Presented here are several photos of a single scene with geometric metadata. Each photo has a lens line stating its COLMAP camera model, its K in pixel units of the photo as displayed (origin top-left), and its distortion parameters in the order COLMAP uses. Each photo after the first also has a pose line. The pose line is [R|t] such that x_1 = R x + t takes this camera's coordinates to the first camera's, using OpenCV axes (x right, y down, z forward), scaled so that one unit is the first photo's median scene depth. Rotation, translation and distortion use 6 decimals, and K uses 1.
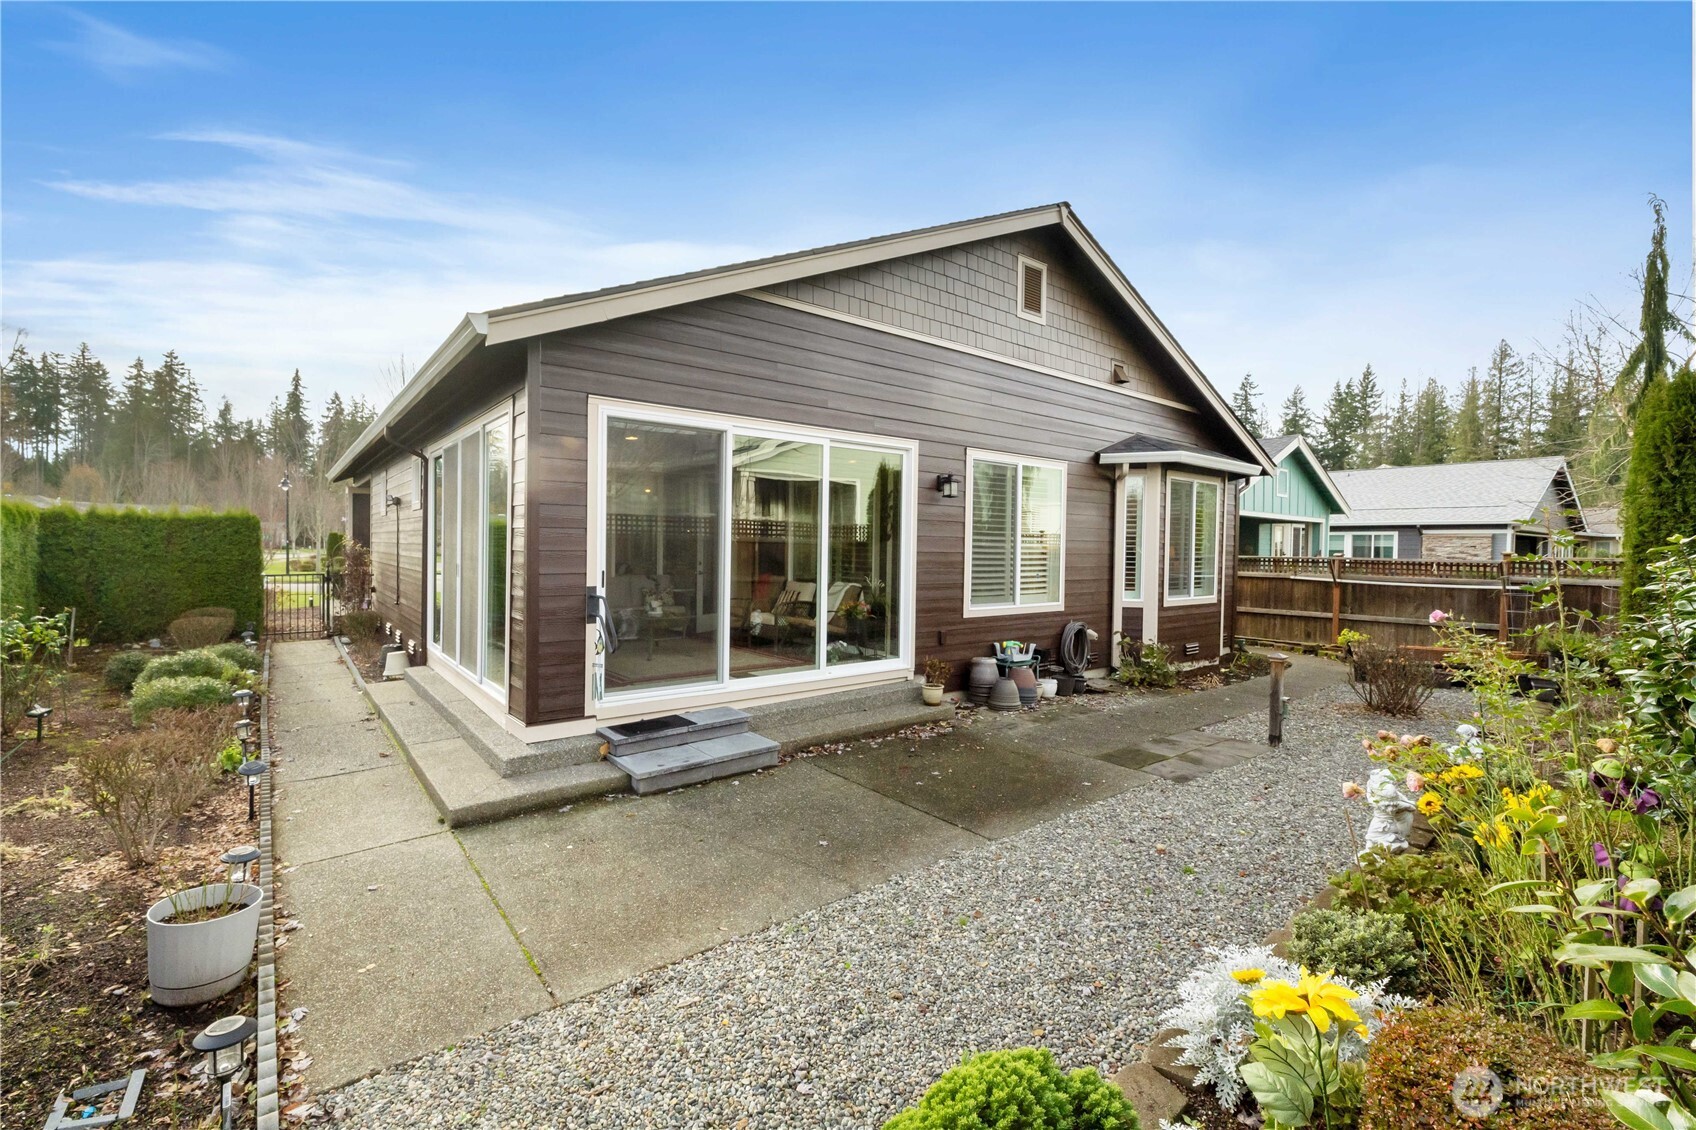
lens RADIAL K [[728.1, 0, 805.9], [0, 728.1, 559.9], [0, 0, 1]] dist [-0.010455, -0.000084]
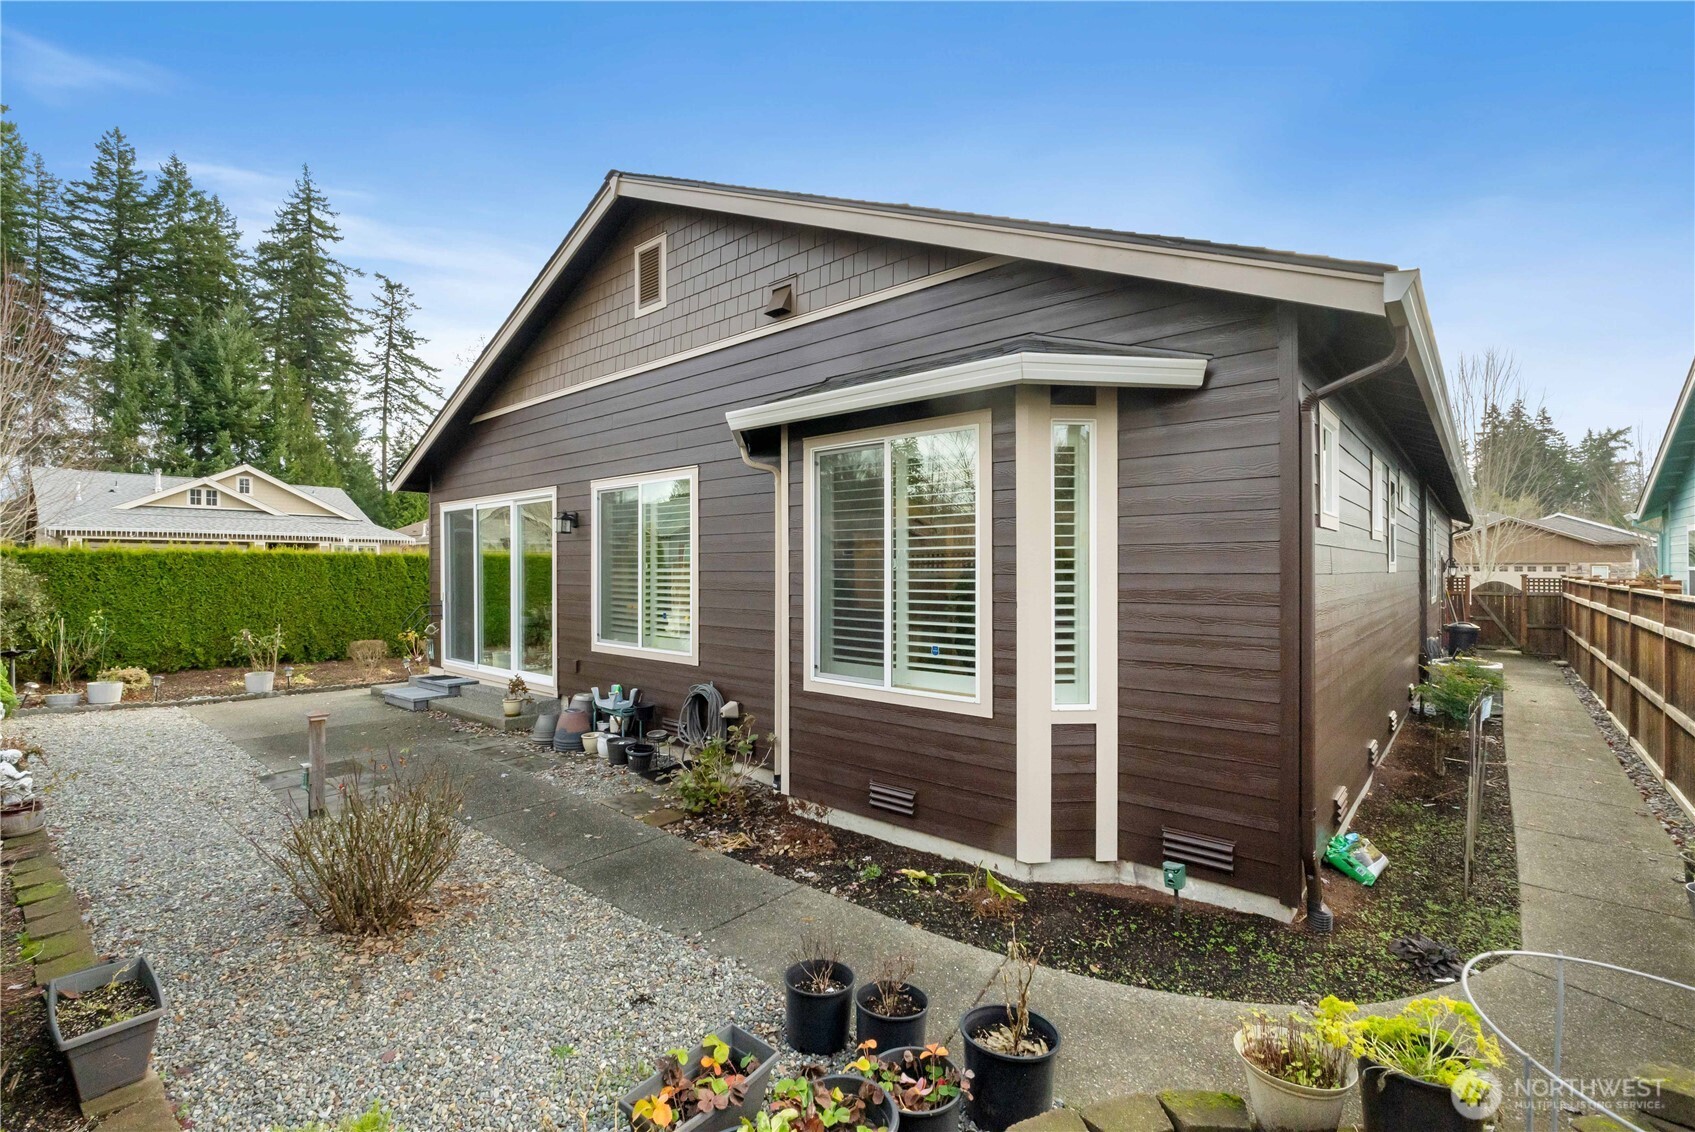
lens RADIAL K [[744.5, 0, 847.5], [0, 744.5, 566.0], [0, 0, 1]] dist [-0.000740, -0.012794]
pose [[0.220922, -0.017791, -0.975129, 1.286699], [-0.017755, 0.999595, -0.022259, -0.020209], [0.975130, 0.022231, 0.220516, 1.114844]]
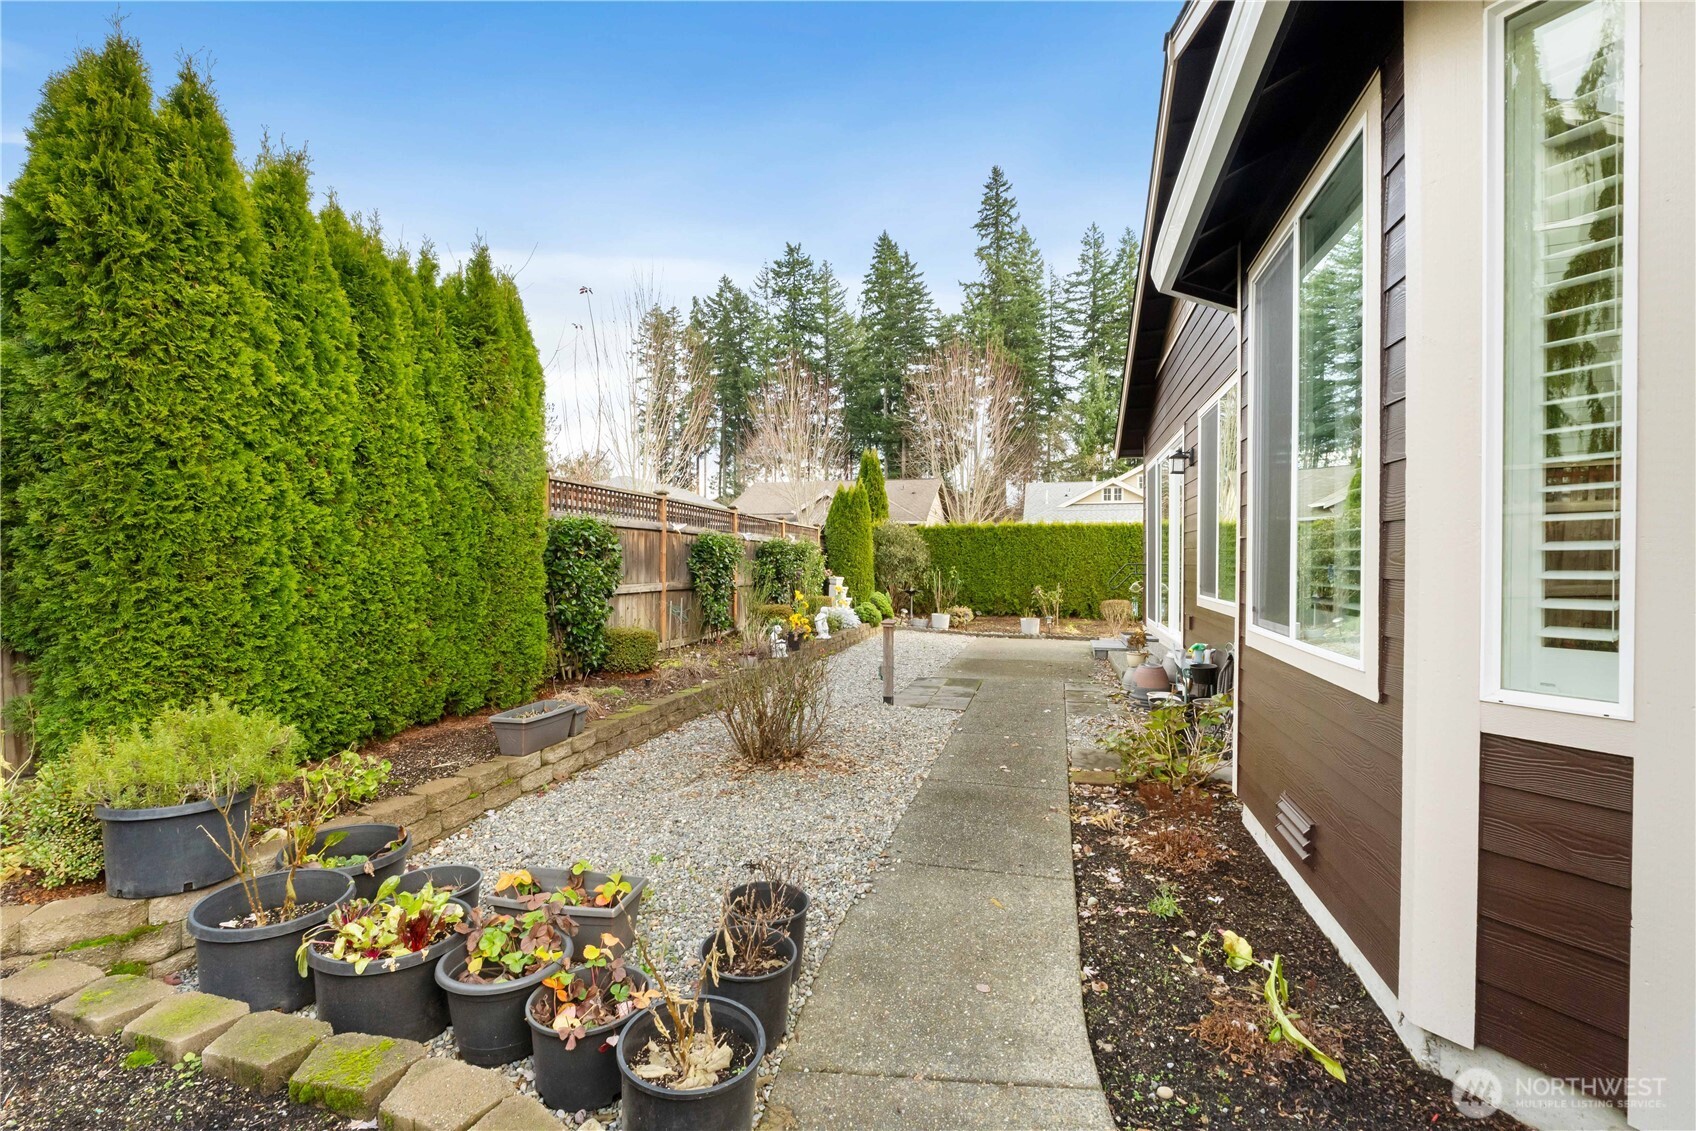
lens RADIAL K [[744.9, 0, 848.0], [0, 744.9, 565.5], [0, 0, 1]] dist [-0.000740, -0.012794]
pose [[-0.793661, -0.014581, -0.608185, 1.080440], [-0.029363, 0.999466, 0.014355, 0.032419], [0.607651, 0.029251, -0.793666, 1.451614]]
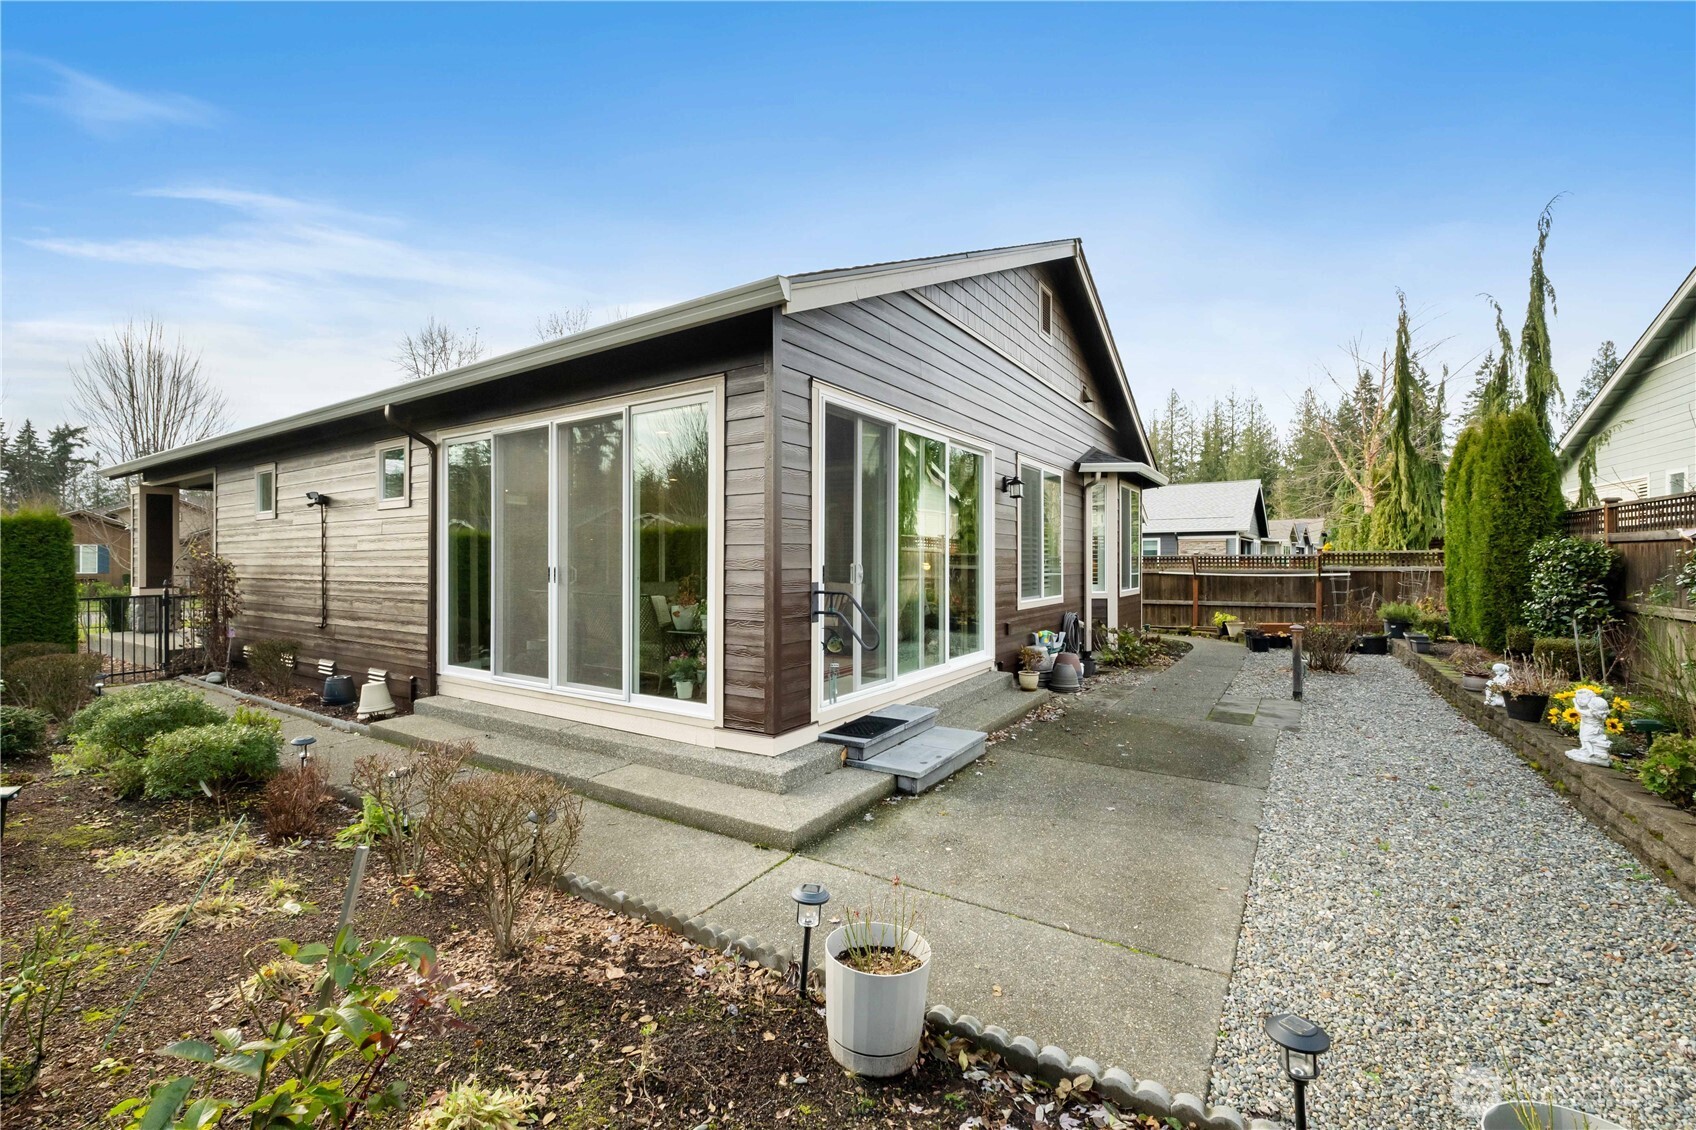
lens RADIAL K [[728.1, 0, 805.9], [0, 728.1, 559.9], [0, 0, 1]] dist [-0.010455, -0.000084]
pose [[0.944900, -0.015721, 0.326982, -0.433149], [0.022639, 0.999593, -0.017361, 0.016885], [-0.326576, 0.023807, 0.944871, 0.085525]]
